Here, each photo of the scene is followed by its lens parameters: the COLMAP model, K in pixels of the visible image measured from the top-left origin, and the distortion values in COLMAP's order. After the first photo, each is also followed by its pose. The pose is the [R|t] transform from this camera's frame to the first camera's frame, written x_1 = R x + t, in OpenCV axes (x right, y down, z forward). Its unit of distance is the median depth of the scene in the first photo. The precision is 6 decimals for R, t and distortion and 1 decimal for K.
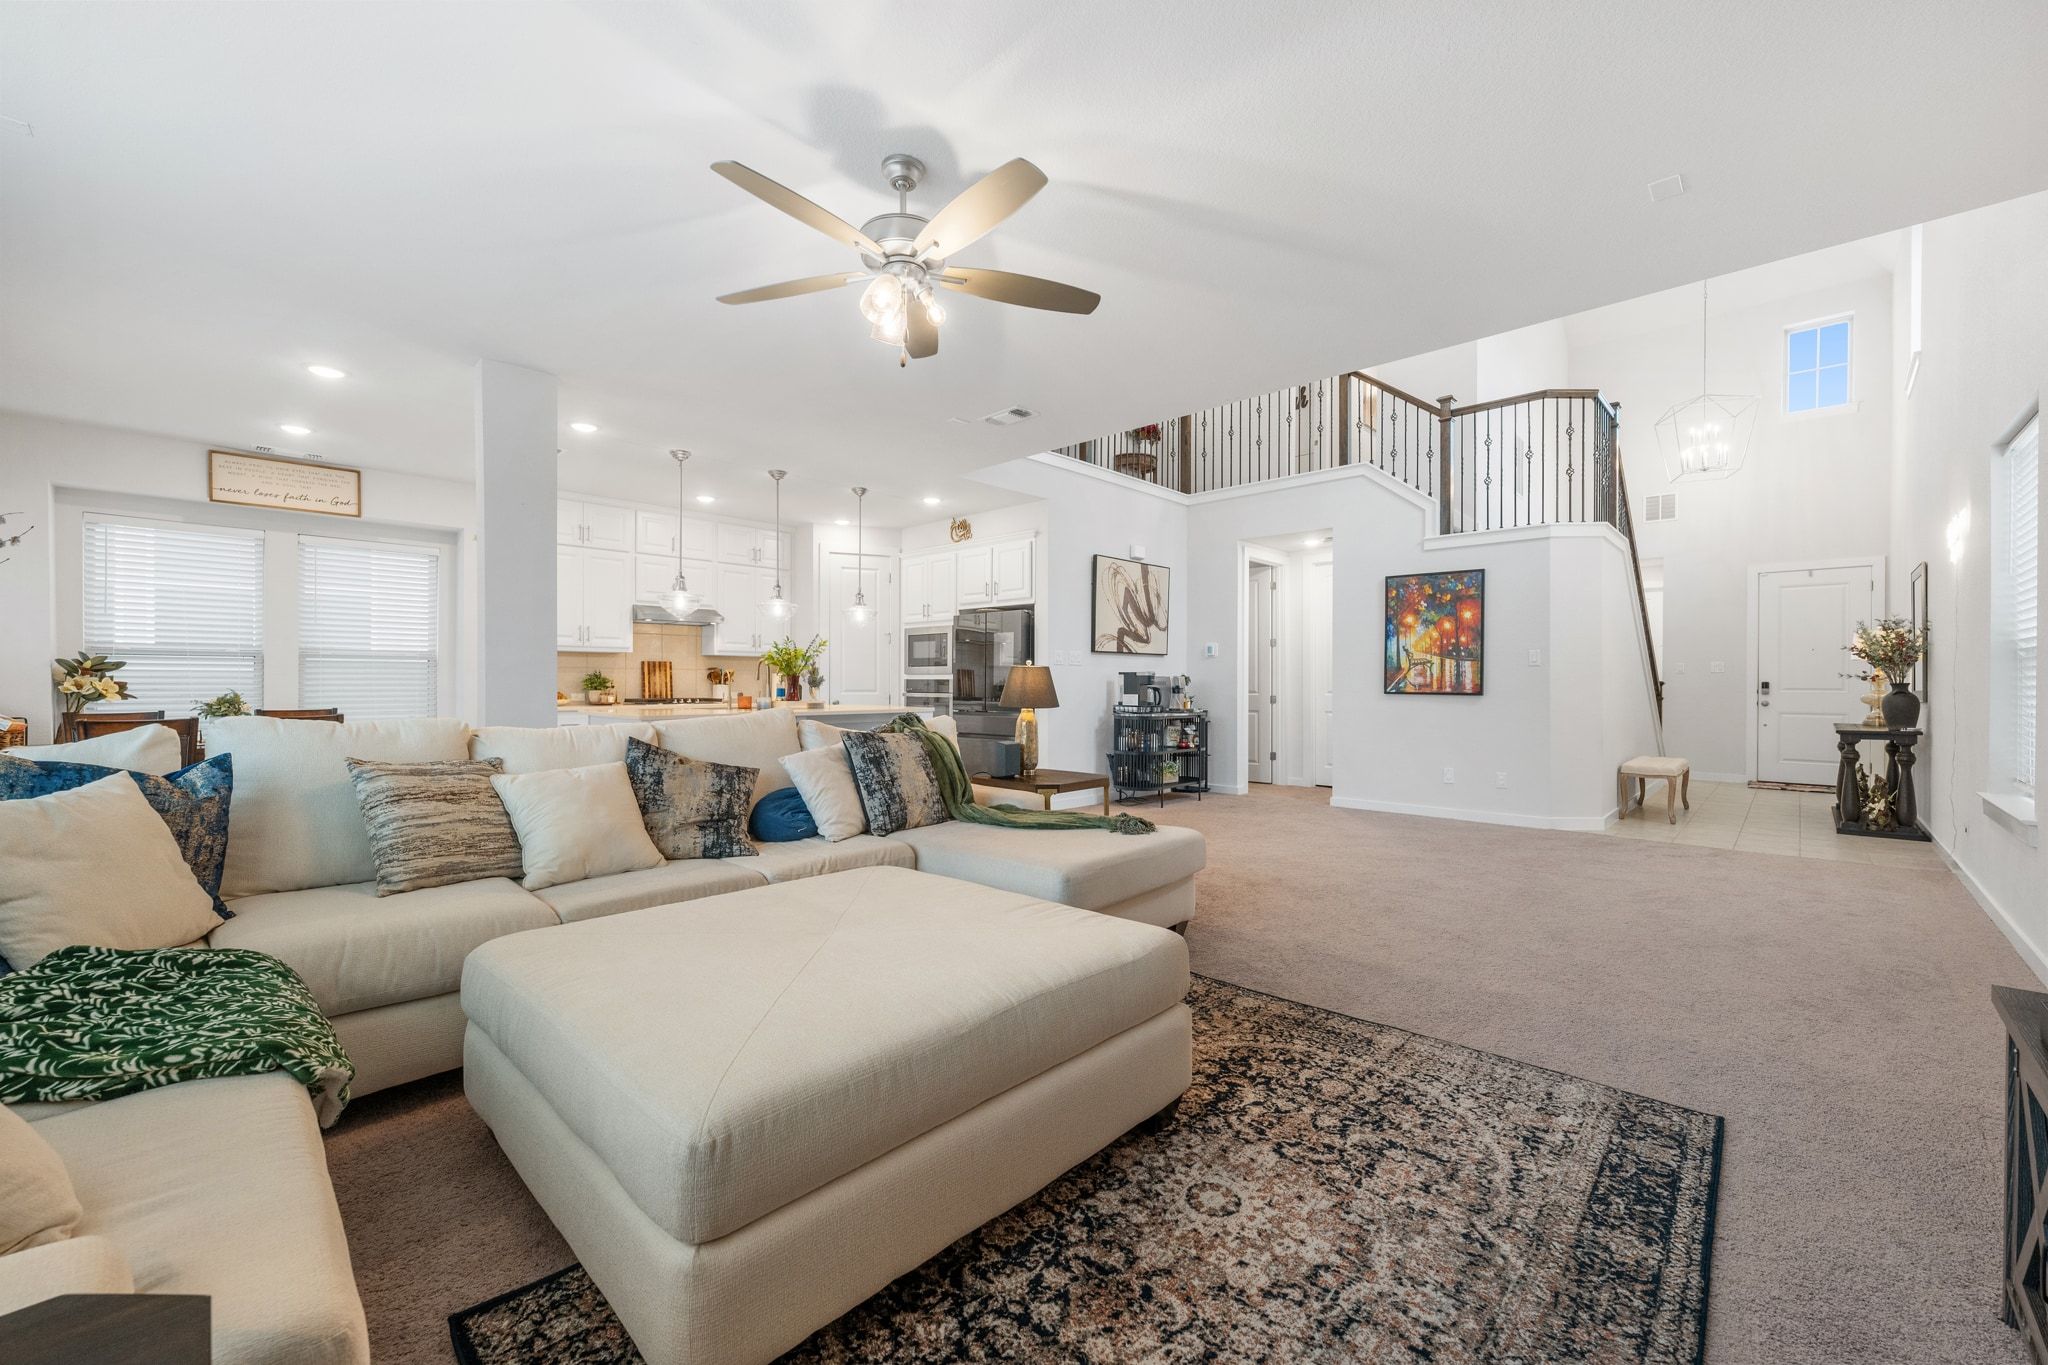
lens RADIAL K [[811.2, 0, 1024.0], [0, 811.2, 682.5], [0, 0, 1]] dist [-0.000034, -0.000014]
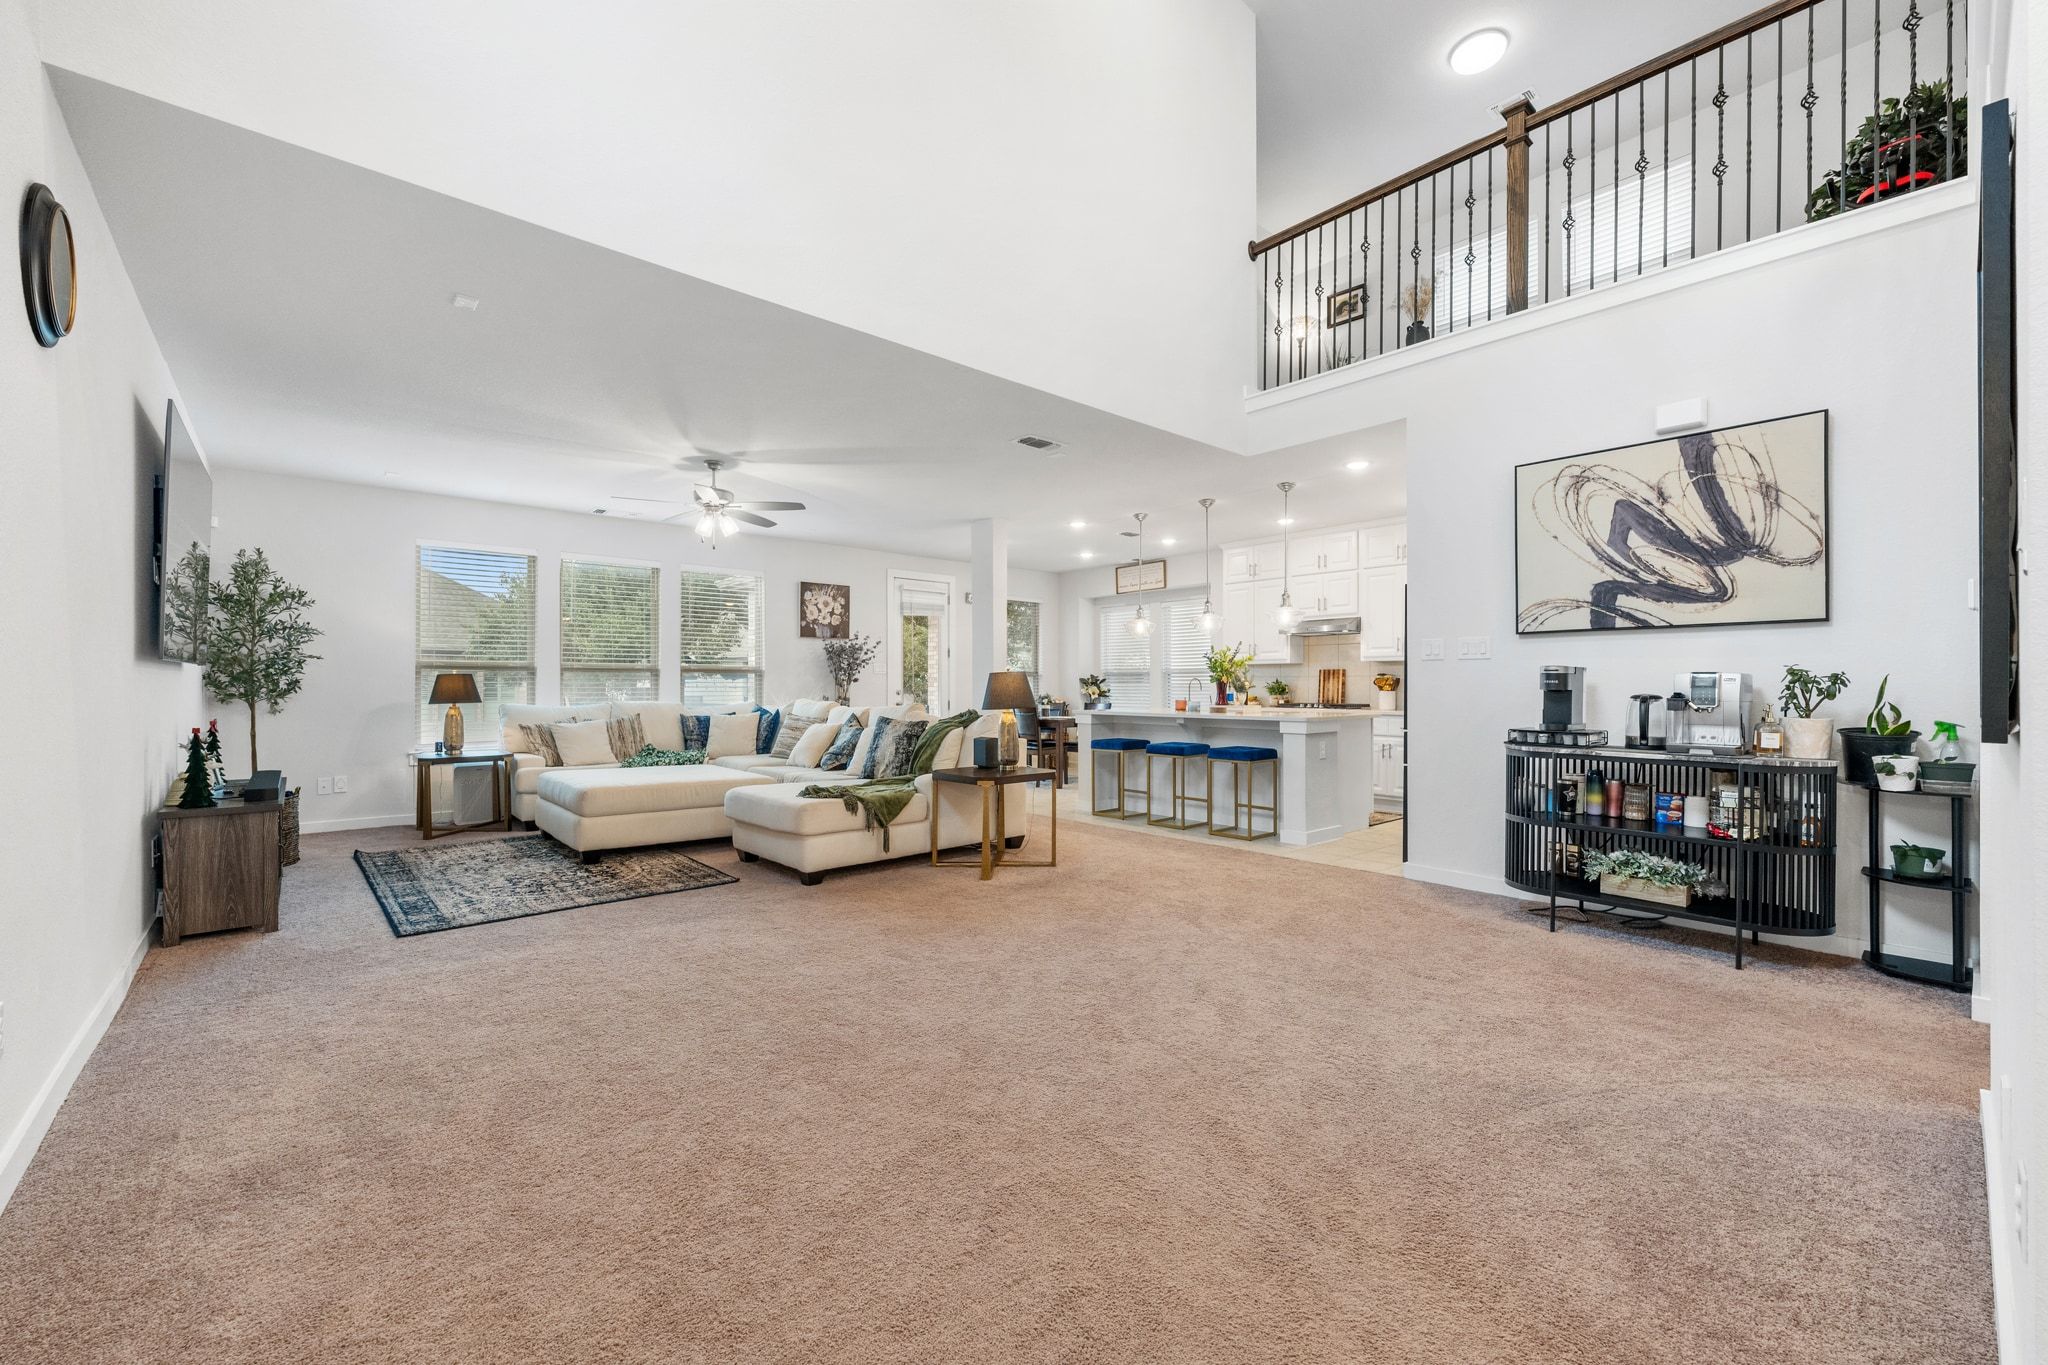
lens RADIAL K [[811.2, 0, 1024.0], [0, 811.2, 682.5], [0, 0, 1]] dist [-0.000034, -0.000014]
pose [[-0.085808, -0.011904, -0.996241, 0.651397], [-0.006830, 0.999912, -0.011360, 0.005981], [0.996288, 0.005830, -0.085882, 0.653082]]
